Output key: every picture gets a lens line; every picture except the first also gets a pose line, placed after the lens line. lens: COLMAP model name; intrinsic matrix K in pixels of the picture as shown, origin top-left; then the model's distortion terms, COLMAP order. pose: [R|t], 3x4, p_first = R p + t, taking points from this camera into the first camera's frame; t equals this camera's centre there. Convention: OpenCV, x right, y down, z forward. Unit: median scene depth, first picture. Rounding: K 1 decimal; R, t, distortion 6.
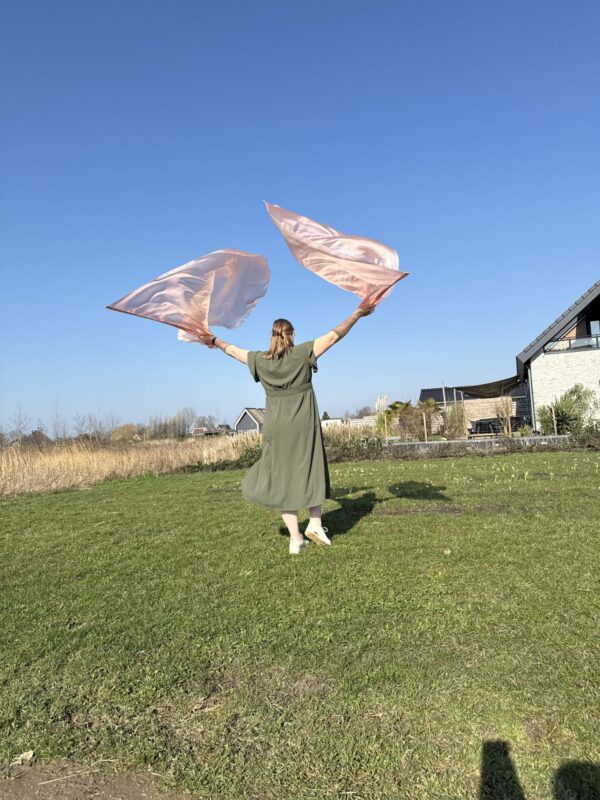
lens RADIAL K [[579.0, 0, 300.0], [0, 579.0, 400.0], [0, 0, 1]] dist [0.091728, -0.073821]
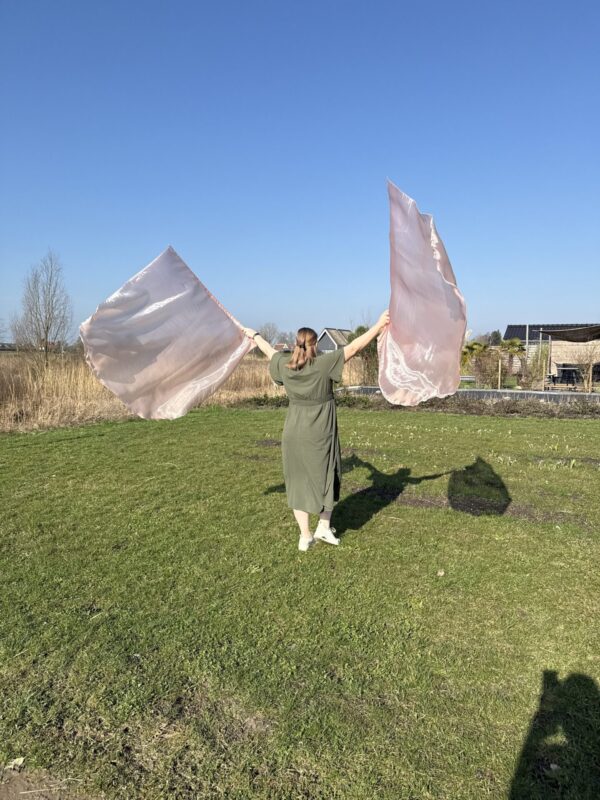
lens RADIAL K [[579.0, 0, 300.0], [0, 579.0, 400.0], [0, 0, 1]] dist [0.091728, -0.073821]
pose [[0.987940, 0.082054, -0.131304, 0.103835], [-0.062750, 0.987450, 0.144931, -0.167854], [0.141549, -0.134944, 0.980691, -0.027855]]
